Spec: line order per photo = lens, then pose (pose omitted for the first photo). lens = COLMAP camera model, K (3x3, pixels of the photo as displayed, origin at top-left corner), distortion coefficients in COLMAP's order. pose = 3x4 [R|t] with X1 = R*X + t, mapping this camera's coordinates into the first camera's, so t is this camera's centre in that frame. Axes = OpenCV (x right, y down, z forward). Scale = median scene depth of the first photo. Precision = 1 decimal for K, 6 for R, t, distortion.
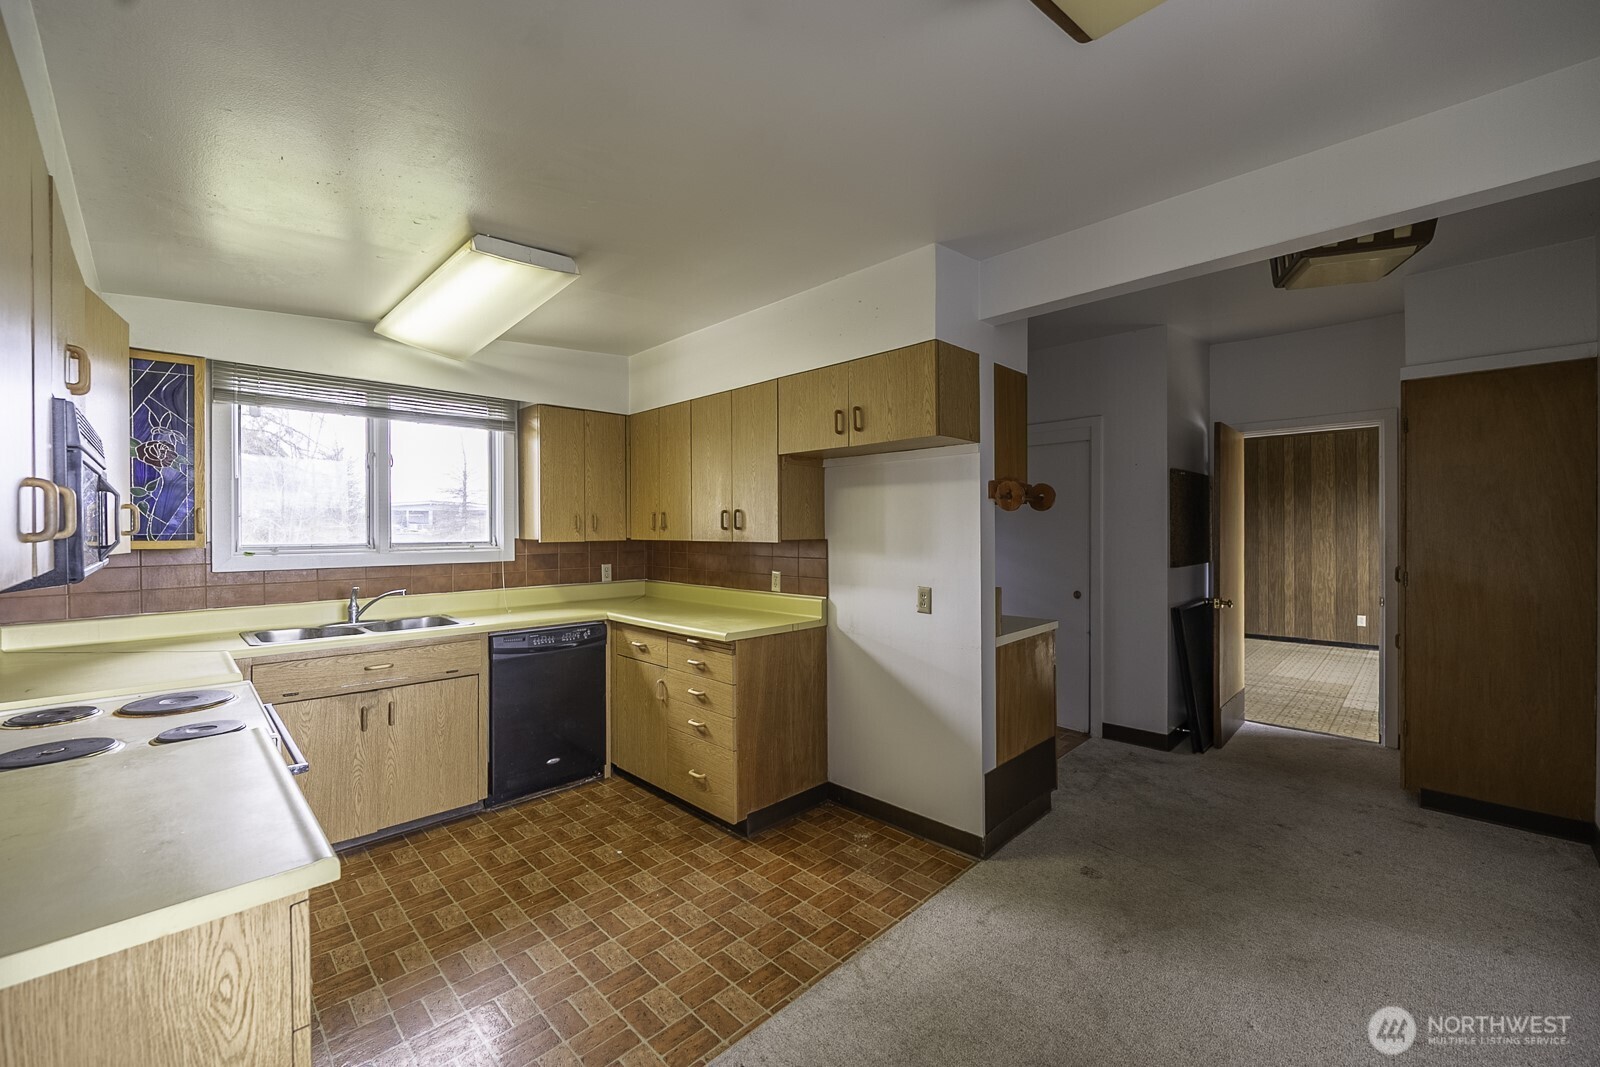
lens RADIAL K [[638.4, 0, 802.5], [0, 638.4, 527.9], [0, 0, 1]] dist [-0.000664, -0.001194]
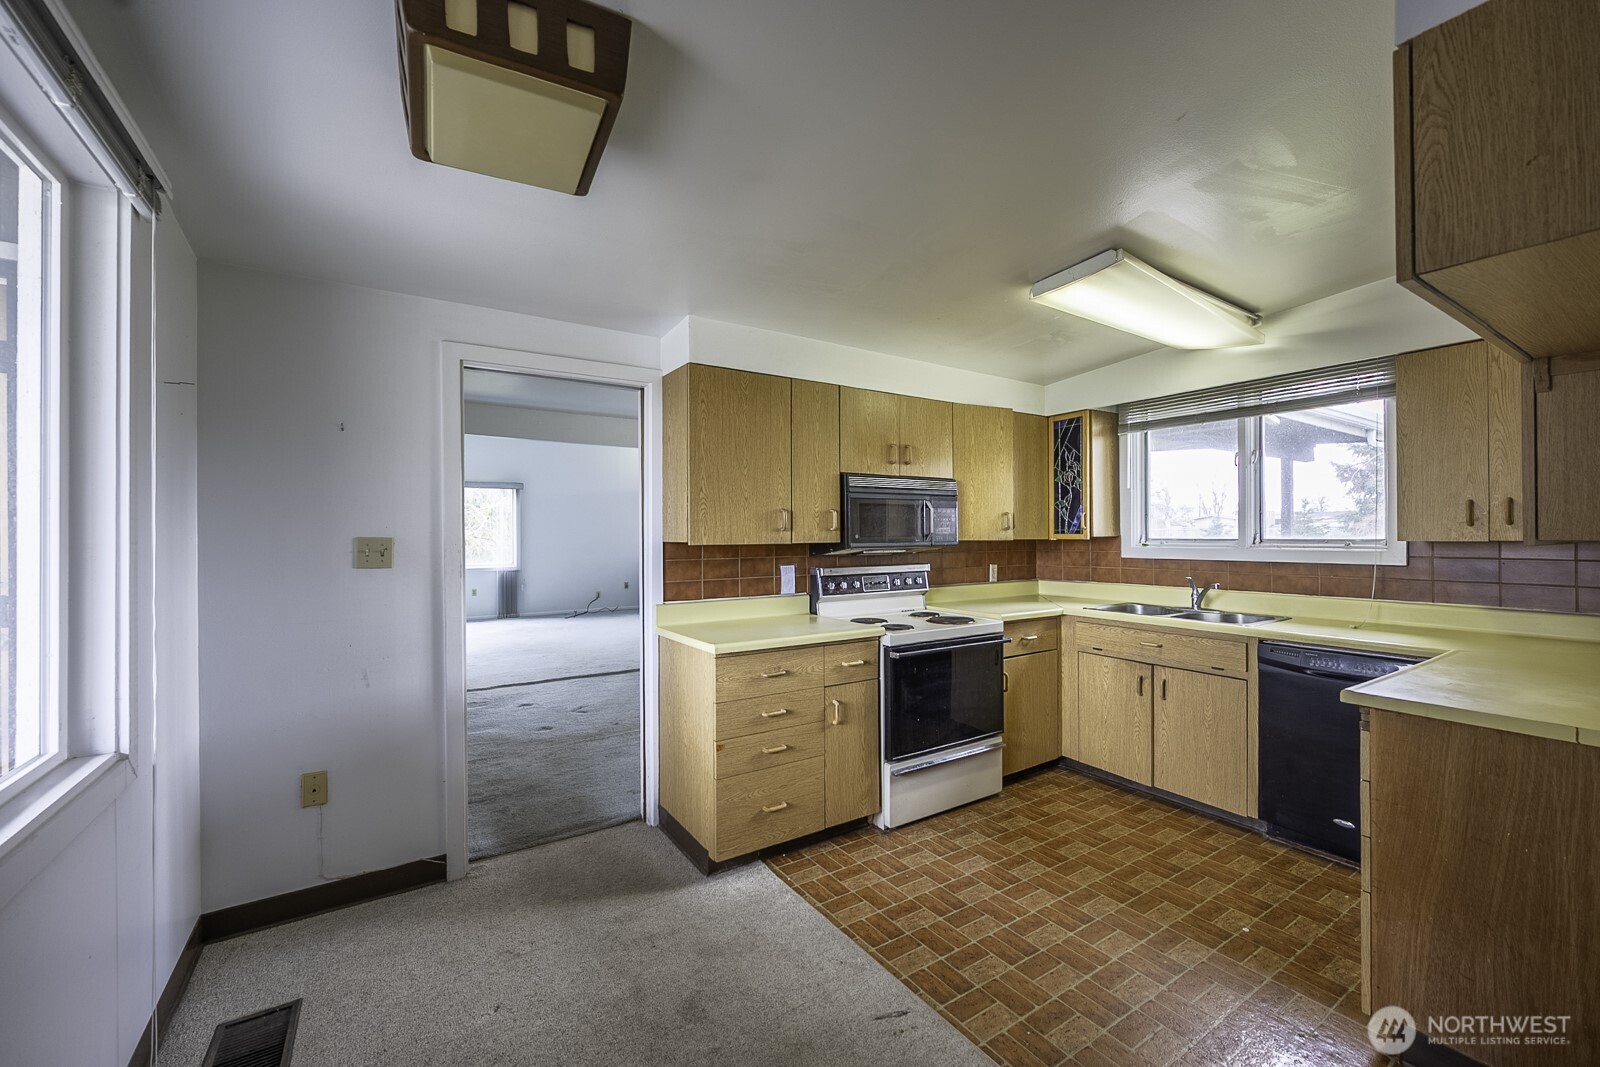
lens RADIAL K [[638.4, 0, 797.5], [0, 638.4, 531.8], [0, 0, 1]] dist [-0.000664, -0.001194]
pose [[-0.211121, 0.001513, -0.977459, 0.587517], [0.006499, 0.999979, 0.000144, 0.009214], [0.977438, -0.006322, -0.211126, 0.608034]]
